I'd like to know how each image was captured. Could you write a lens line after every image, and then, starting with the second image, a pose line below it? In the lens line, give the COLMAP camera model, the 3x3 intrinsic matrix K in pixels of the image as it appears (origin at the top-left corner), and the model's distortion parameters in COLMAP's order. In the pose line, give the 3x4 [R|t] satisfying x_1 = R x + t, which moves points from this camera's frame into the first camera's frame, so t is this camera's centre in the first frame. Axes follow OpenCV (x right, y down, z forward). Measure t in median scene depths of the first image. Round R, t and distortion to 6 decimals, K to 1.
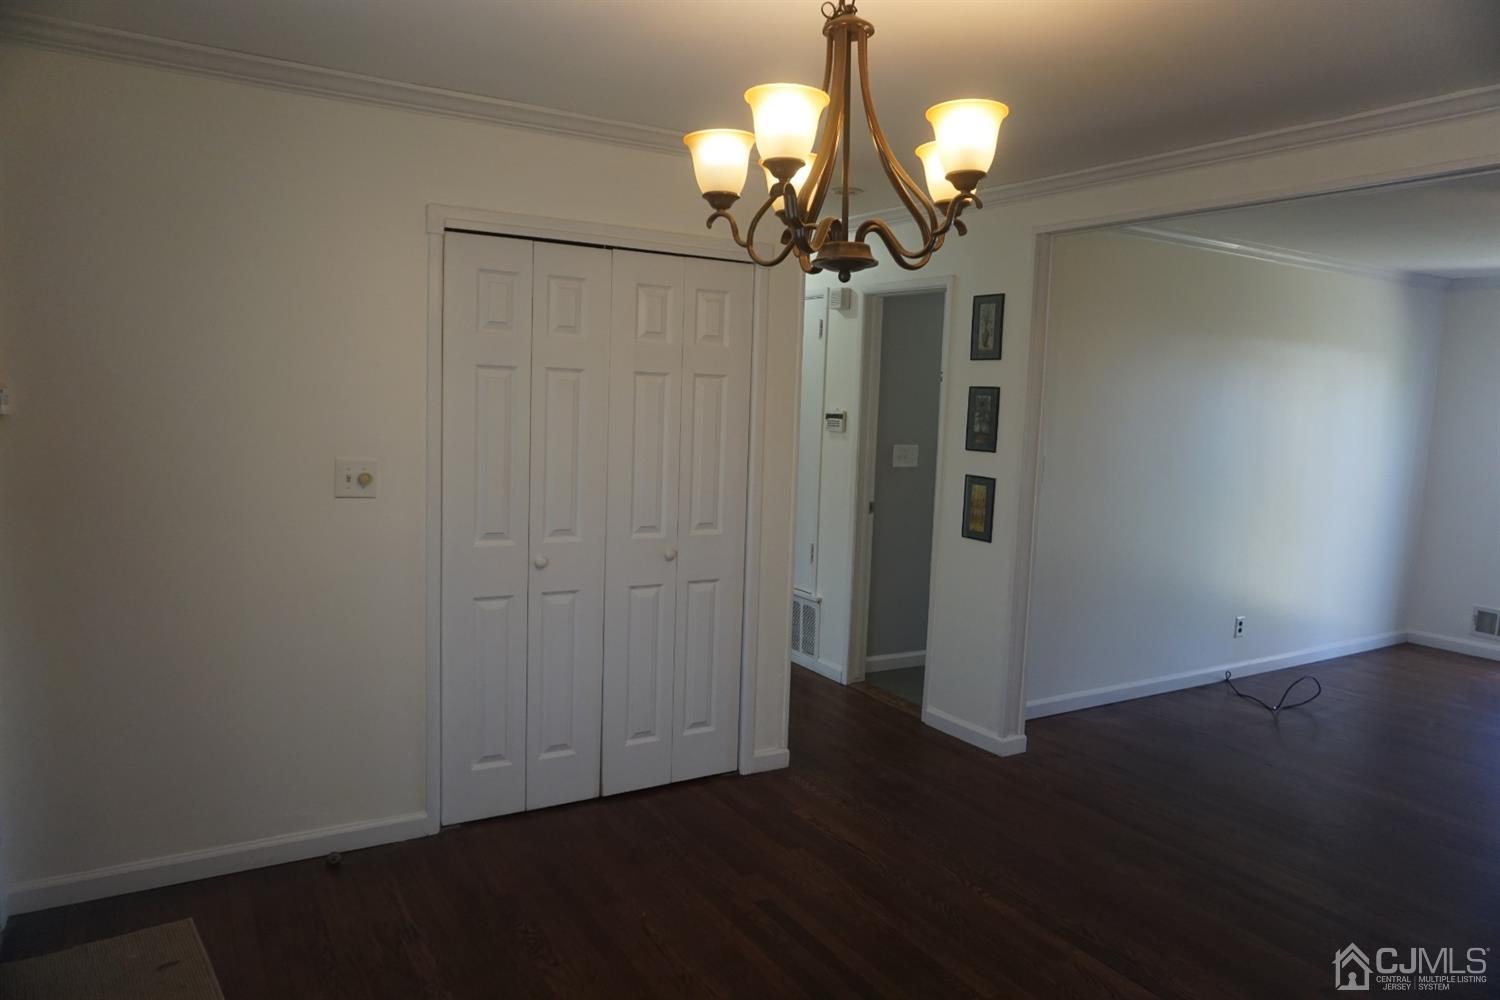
lens RADIAL K [[1039.5, 0, 750.0], [0, 1039.5, 500.0], [0, 0, 1]] dist [0.002667, 0.001212]
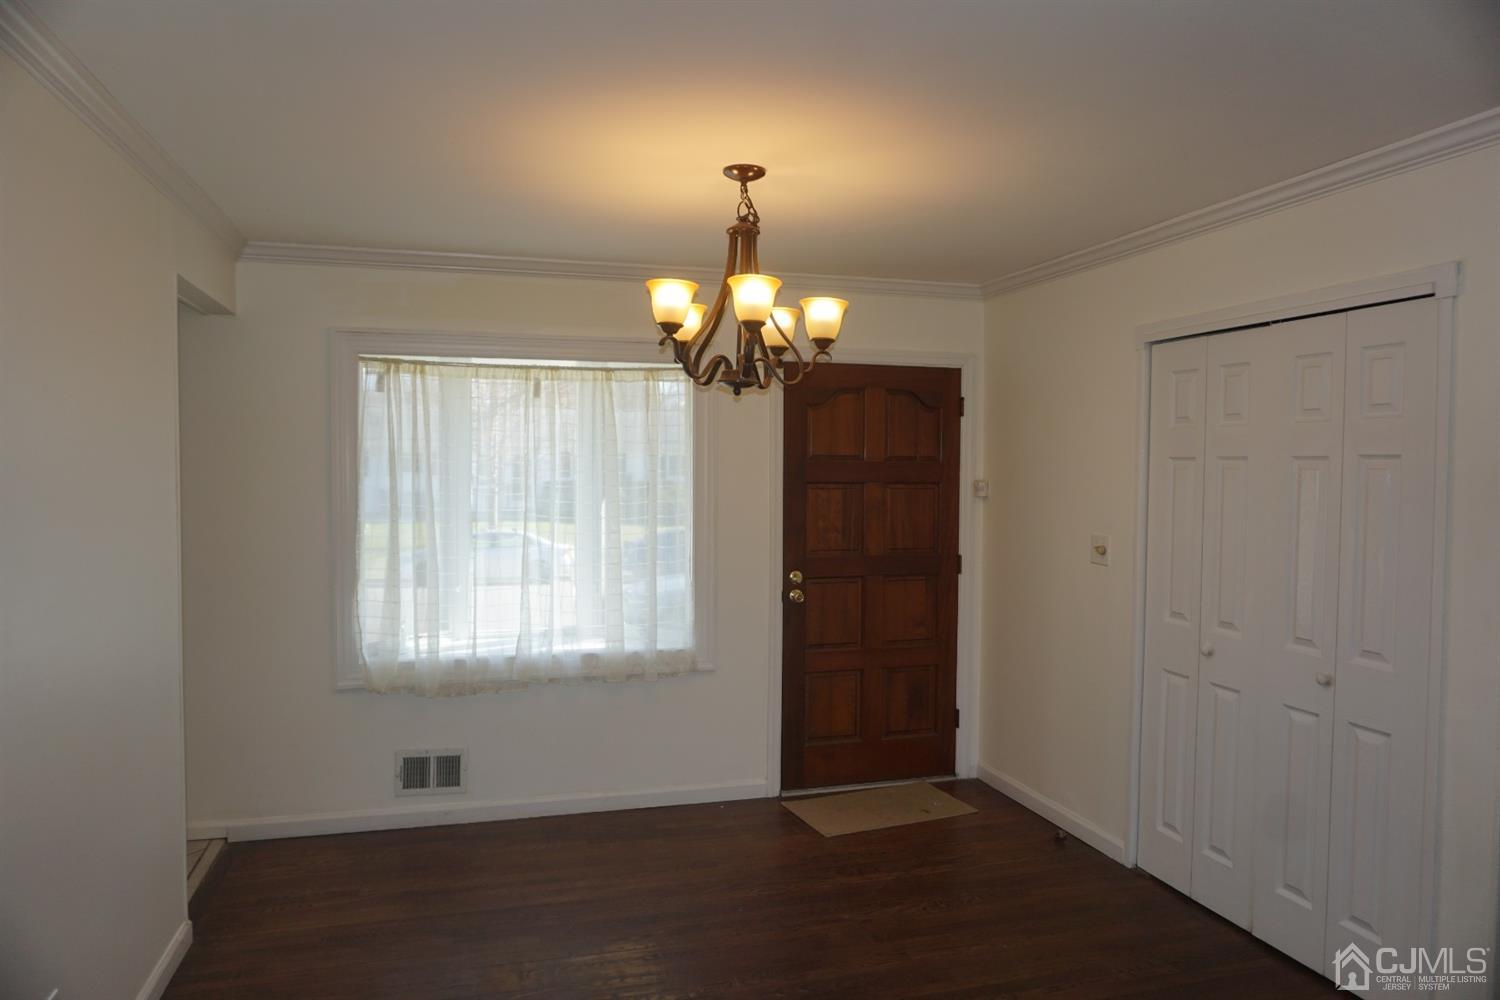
lens RADIAL K [[1039.5, 0, 750.0], [0, 1039.5, 500.0], [0, 0, 1]] dist [0.002667, 0.001212]
pose [[-0.267642, -0.007329, -0.963491, 0.372143], [-0.118363, 0.992647, 0.025329, -0.023975], [0.956221, 0.120820, -0.266541, 0.351515]]
